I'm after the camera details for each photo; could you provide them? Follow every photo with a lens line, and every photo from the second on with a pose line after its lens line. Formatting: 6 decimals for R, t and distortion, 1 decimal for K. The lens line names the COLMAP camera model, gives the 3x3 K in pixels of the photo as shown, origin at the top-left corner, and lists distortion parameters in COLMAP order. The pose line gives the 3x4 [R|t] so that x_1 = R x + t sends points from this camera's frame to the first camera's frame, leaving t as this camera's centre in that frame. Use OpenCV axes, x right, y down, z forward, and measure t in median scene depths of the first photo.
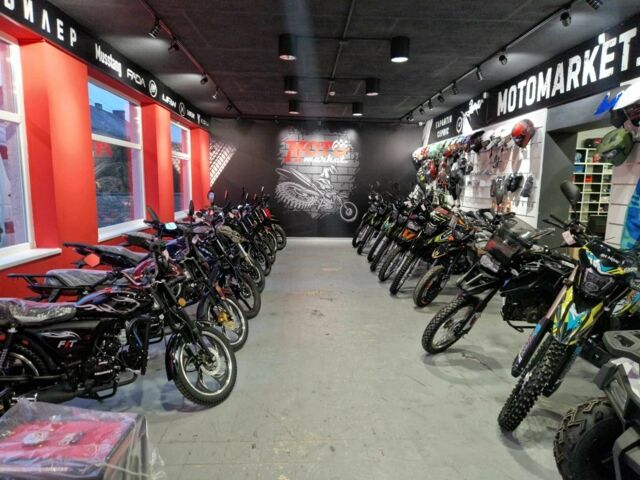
lens RADIAL K [[484.0, 0, 330.2], [0, 484.0, 271.0], [0, 0, 1]] dist [0.096571, -0.135469]
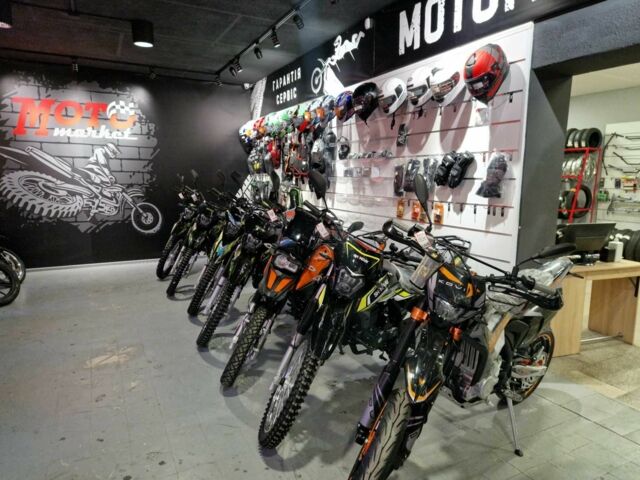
lens RADIAL K [[484.0, 0, 330.2], [0, 484.0, 271.0], [0, 0, 1]] dist [0.096571, -0.135469]
pose [[0.928091, -0.082048, 0.363201, 0.026689], [0.074932, 0.996620, 0.033667, -0.068150], [-0.364735, -0.004031, 0.931102, 0.380396]]
